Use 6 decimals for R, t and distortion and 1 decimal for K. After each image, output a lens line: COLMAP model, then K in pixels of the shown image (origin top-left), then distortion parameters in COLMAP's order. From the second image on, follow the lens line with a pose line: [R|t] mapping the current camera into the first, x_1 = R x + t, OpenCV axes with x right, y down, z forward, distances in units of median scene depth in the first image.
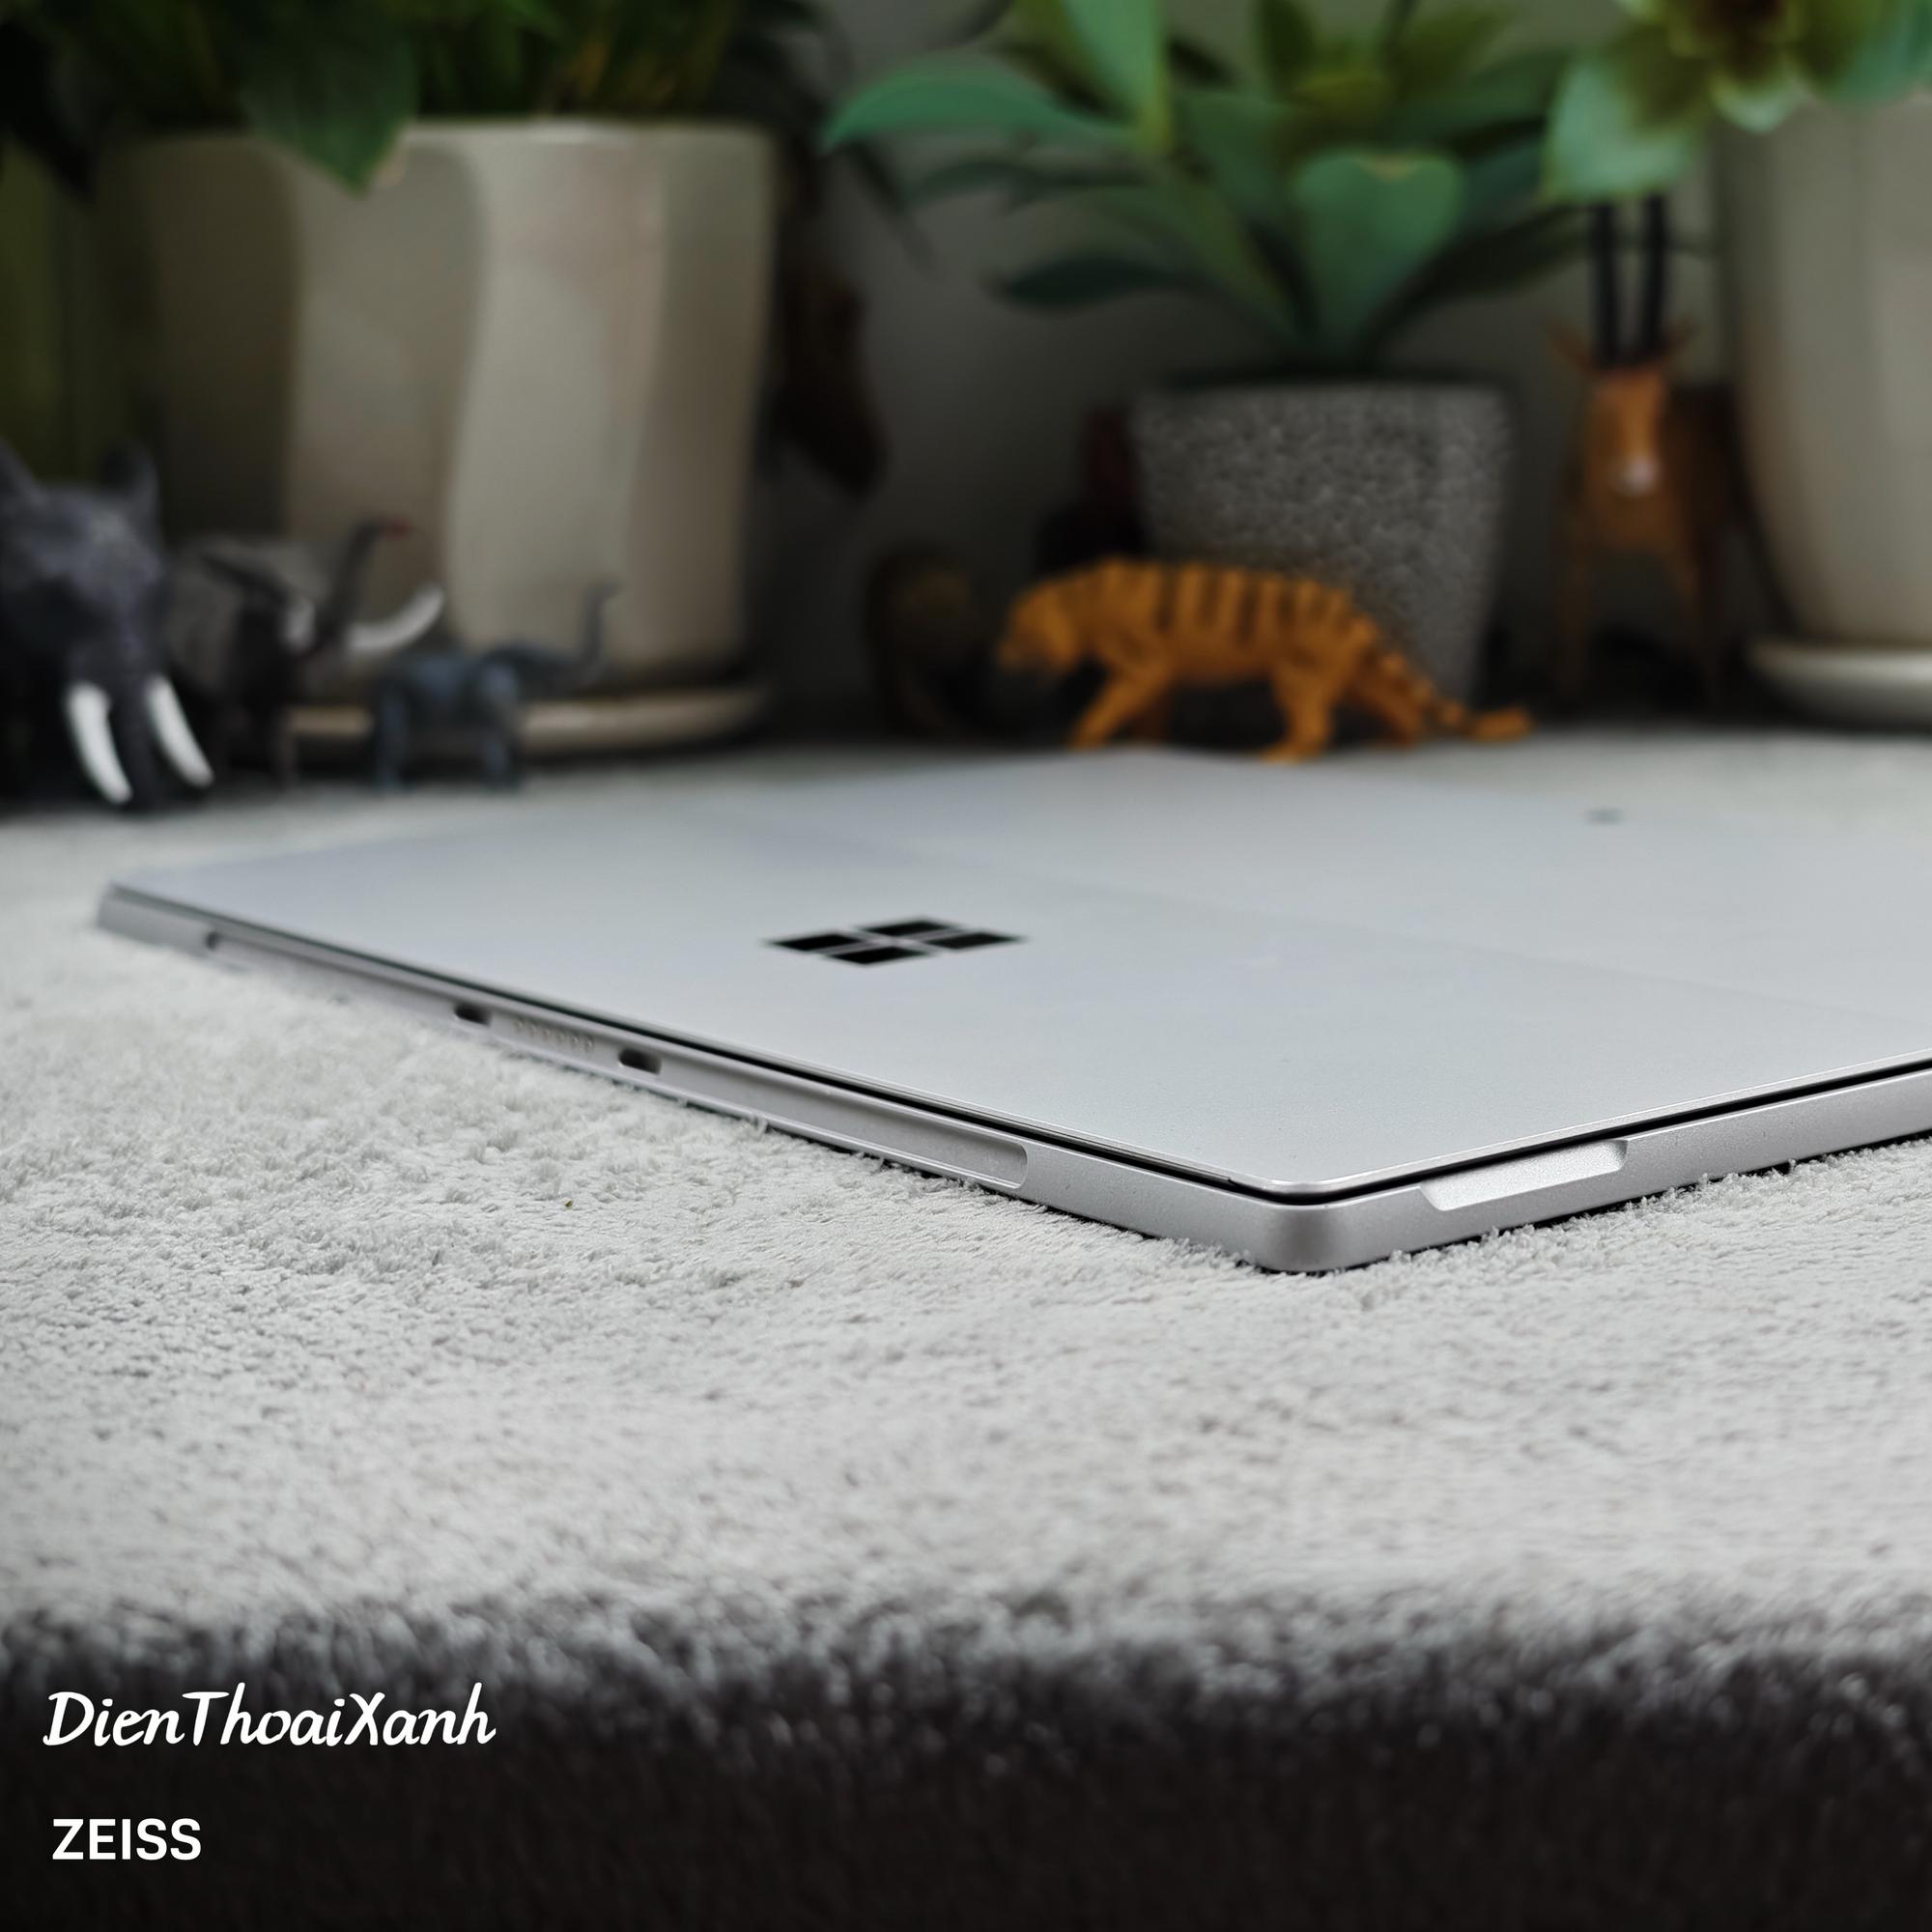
lens RADIAL K [[5577.2, 0, 966.0], [0, 5577.2, 966.0], [0, 0, 1]] dist [-0.116086, -1.587514]
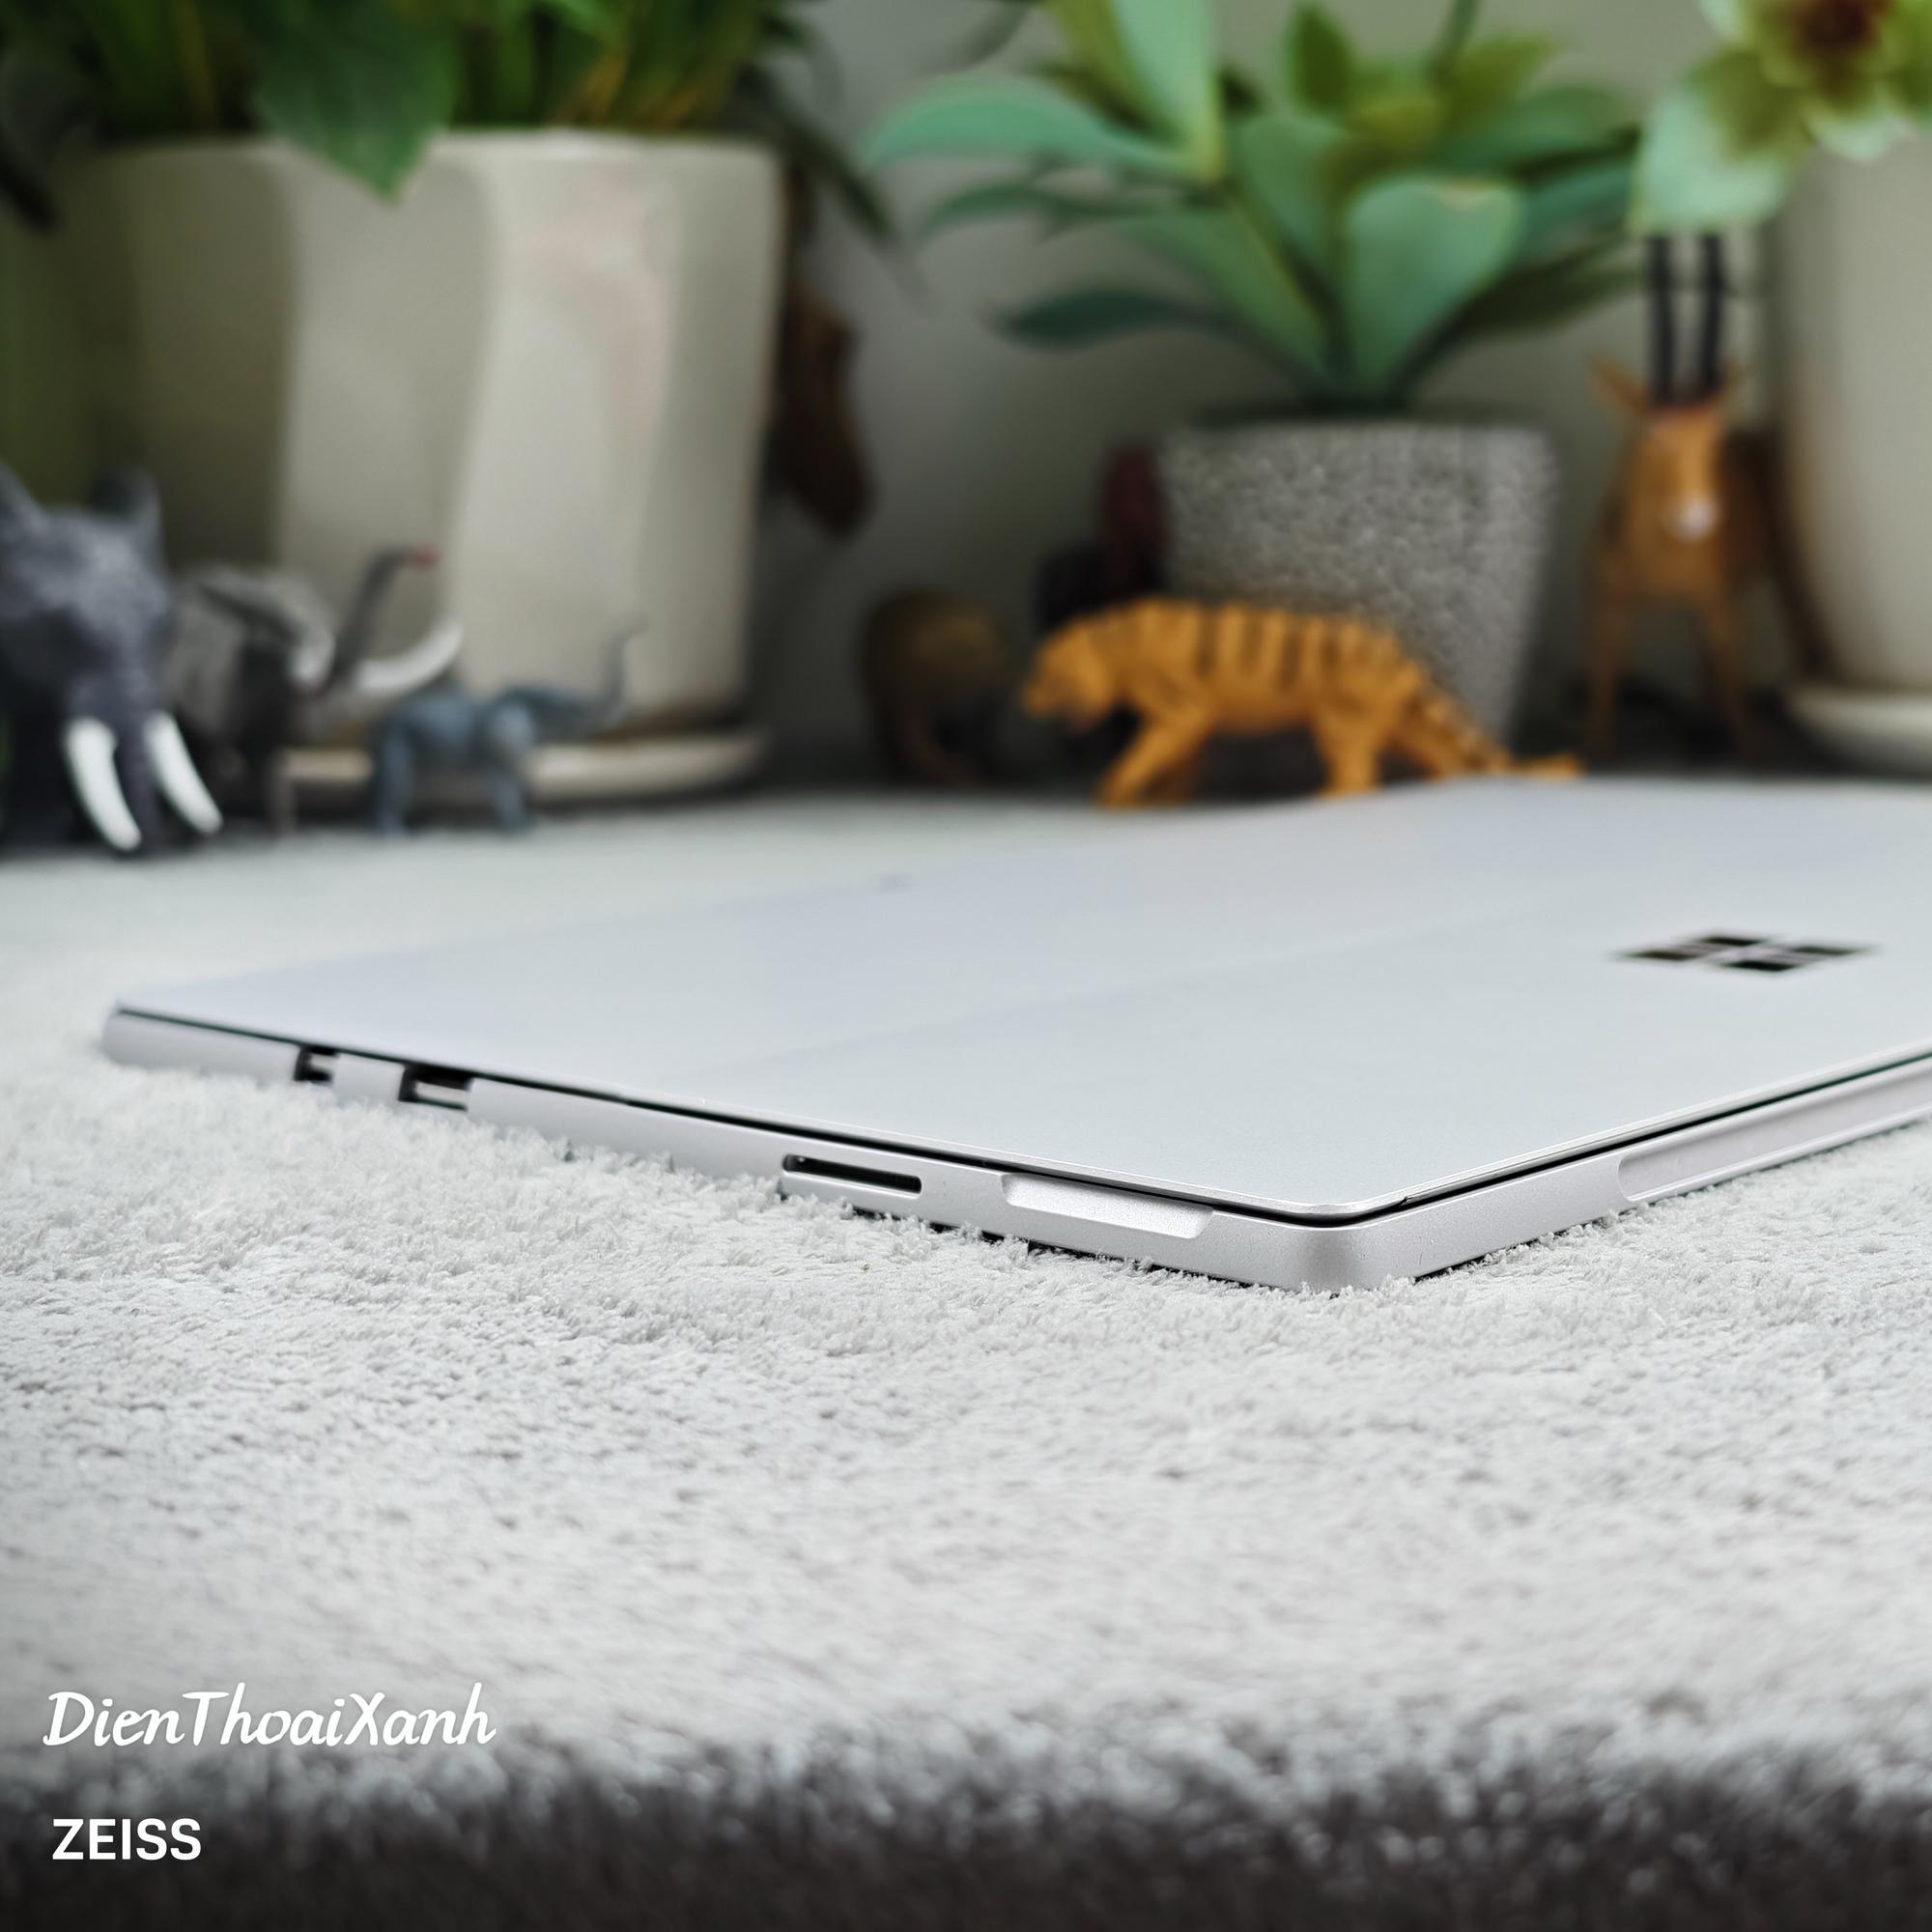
lens RADIAL K [[5457.2, 0, 966.0], [0, 5457.2, 966.0], [0, 0, 1]] dist [-0.092066, 0.470786]
pose [[0.995711, 0.001428, 0.092507, -0.141751], [0.000042, 0.999874, -0.015886, 0.007599], [-0.092518, 0.015822, 0.995585, 0.103214]]
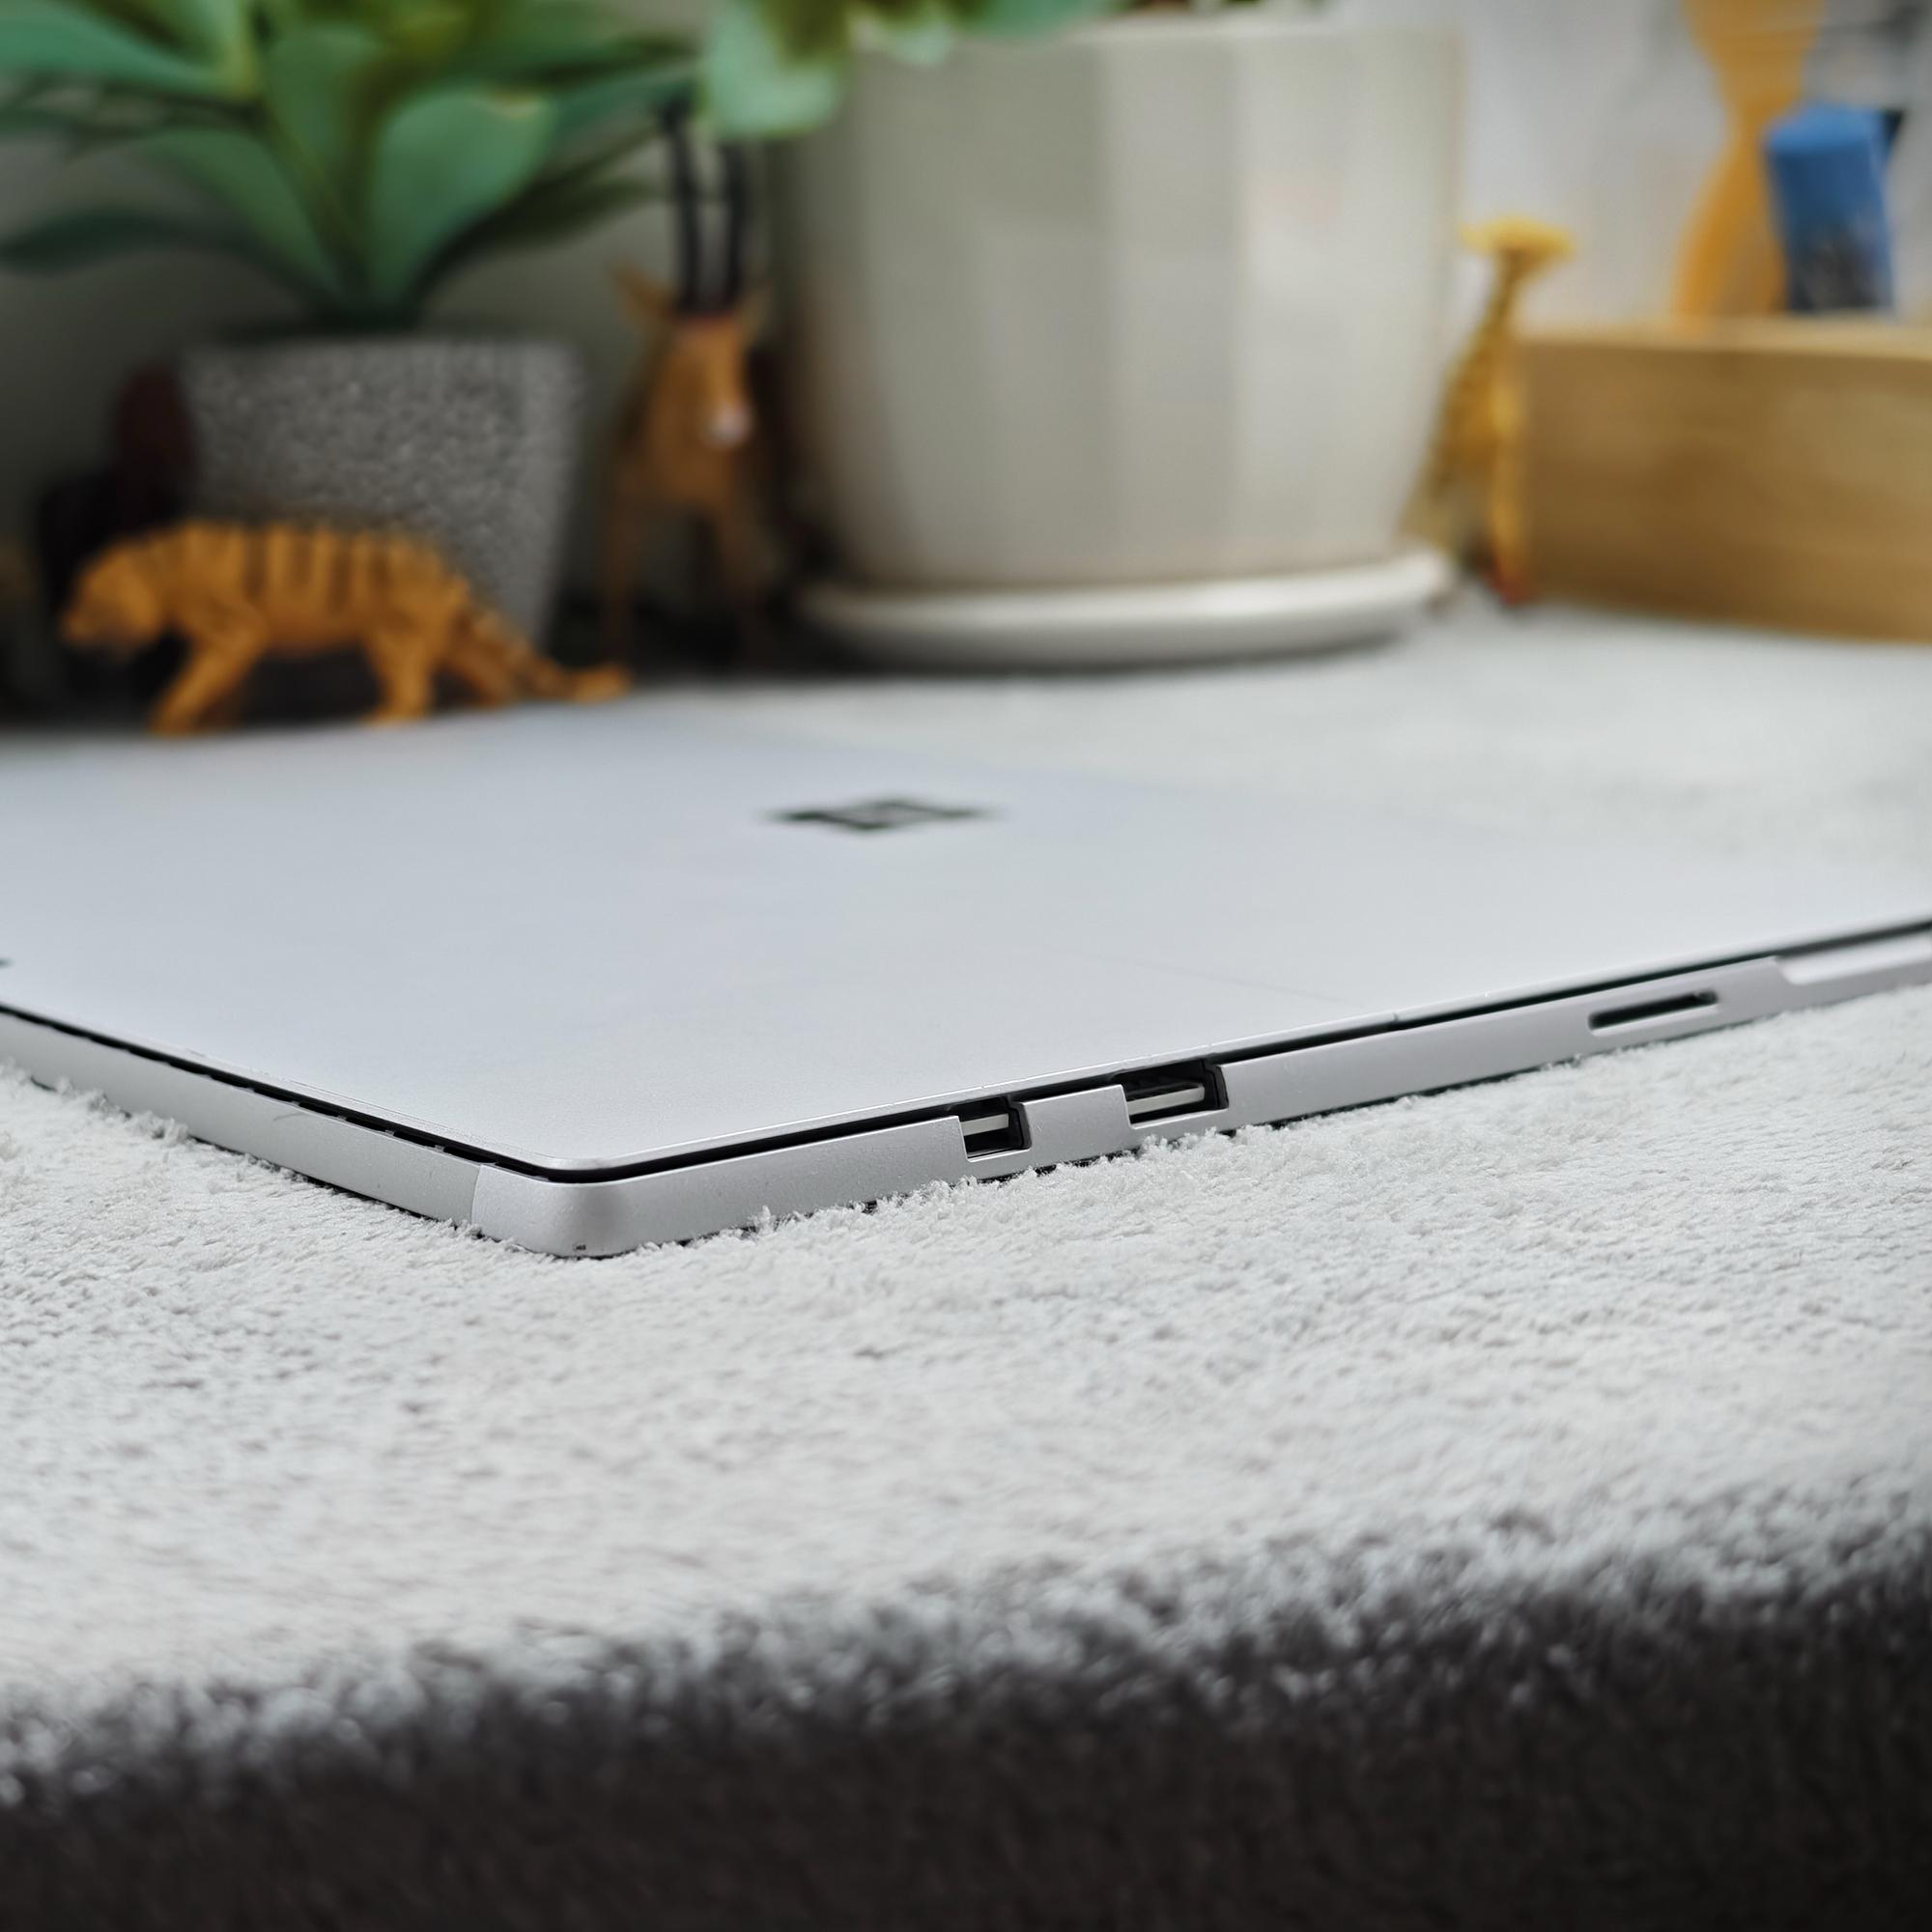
lens RADIAL K [[5457.2, 0, 966.0], [0, 5457.2, 966.0], [0, 0, 1]] dist [-0.092066, 0.470786]
pose [[0.922206, -0.050263, 0.383419, -0.325433], [0.053702, 0.998555, 0.001736, 0.011711], [-0.382952, 0.018989, 0.923573, 0.147414]]
